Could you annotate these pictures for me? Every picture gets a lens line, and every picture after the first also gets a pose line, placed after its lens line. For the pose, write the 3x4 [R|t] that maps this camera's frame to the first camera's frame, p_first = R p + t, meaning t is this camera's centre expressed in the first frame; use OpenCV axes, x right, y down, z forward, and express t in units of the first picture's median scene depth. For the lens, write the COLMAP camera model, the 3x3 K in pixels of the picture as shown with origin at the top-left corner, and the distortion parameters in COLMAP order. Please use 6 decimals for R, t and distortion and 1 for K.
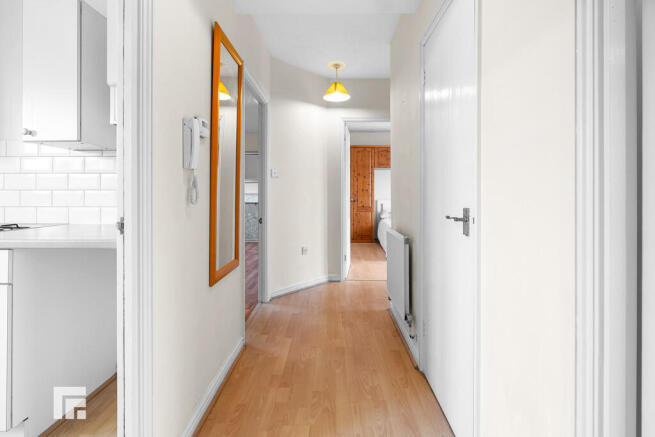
lens RADIAL K [[292.2, 0, 331.2], [0, 292.2, 191.6], [0, 0, 1]] dist [-0.000793, 0.000356]
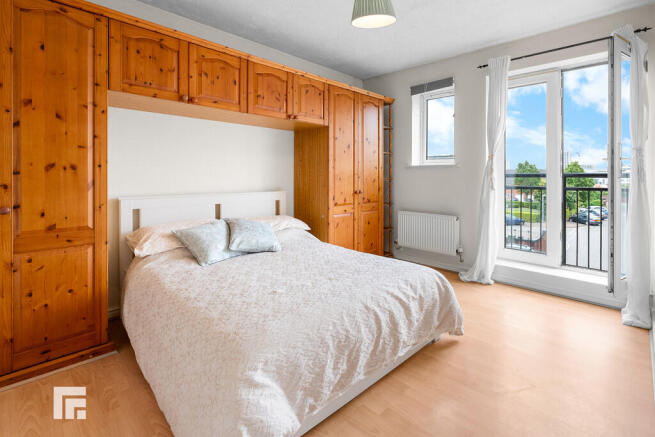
lens RADIAL K [[292.2, 0, 351.9], [0, 292.2, 176.0], [0, 0, 1]] dist [-0.000793, 0.000356]
pose [[0.667002, 0.000589, 0.745056, 0.093142], [-0.003990, 0.999988, 0.002781, 0.001798], [-0.745045, -0.004828, 0.666996, 0.626157]]
